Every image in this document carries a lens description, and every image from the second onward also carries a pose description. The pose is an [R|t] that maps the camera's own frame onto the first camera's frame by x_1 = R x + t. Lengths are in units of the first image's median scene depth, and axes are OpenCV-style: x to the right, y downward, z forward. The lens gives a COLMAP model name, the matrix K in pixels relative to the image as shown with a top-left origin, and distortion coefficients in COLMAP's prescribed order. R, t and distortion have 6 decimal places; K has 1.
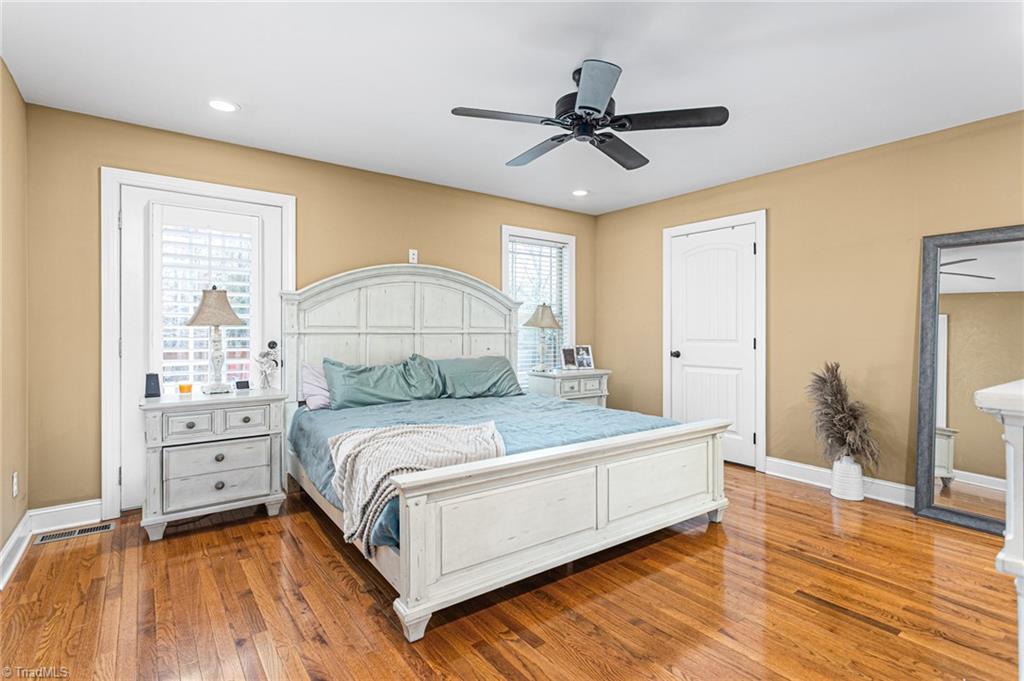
lens RADIAL K [[494.8, 0, 517.7], [0, 494.8, 333.2], [0, 0, 1]] dist [0.001106, 0.001430]
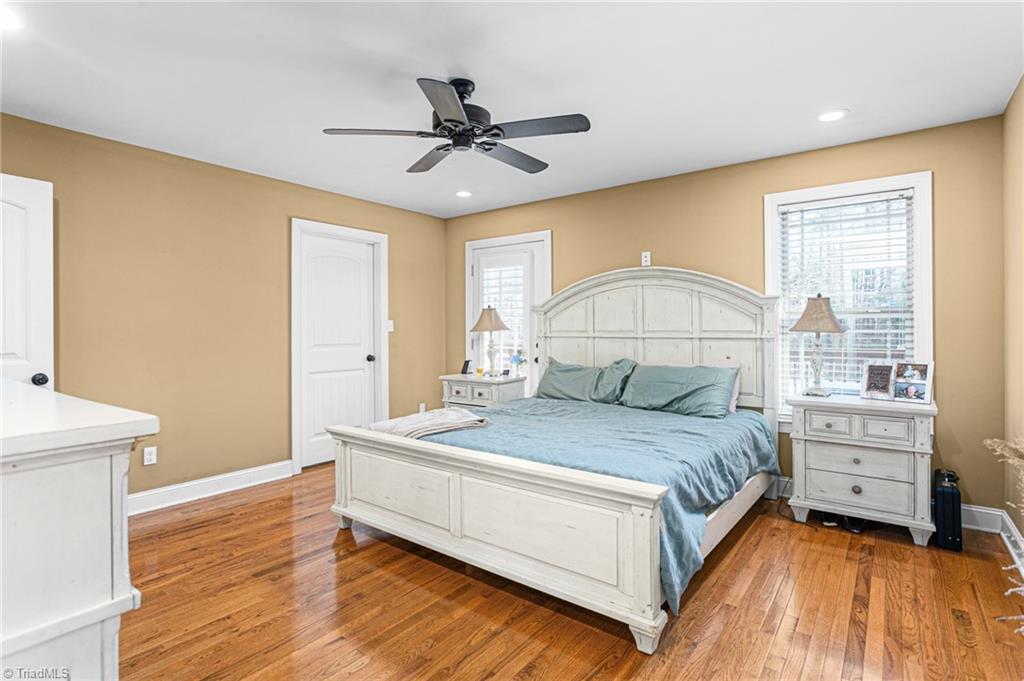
lens RADIAL K [[499.6, 0, 517.0], [0, 499.6, 333.2], [0, 0, 1]] dist [-0.023512, 0.000437]
pose [[0.288778, 0.005001, -0.957383, 0.676856], [0.000007, 0.999986, 0.005226, -0.013687], [0.957396, -0.001515, 0.288774, 0.479698]]
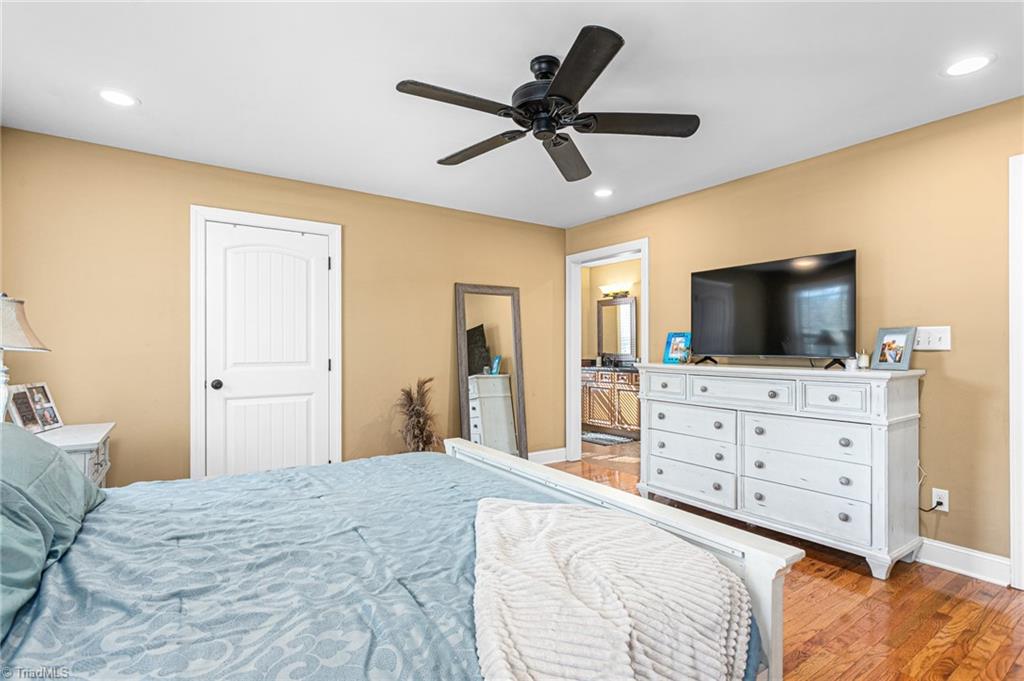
lens RADIAL K [[494.8, 0, 514.9], [0, 494.8, 345.1], [0, 0, 1]] dist [0.001106, 0.001430]
pose [[0.035978, -0.000454, 0.999352, -0.439973], [0.004220, 0.999991, 0.000302, -0.015305], [-0.999344, 0.004206, 0.035979, 0.609801]]
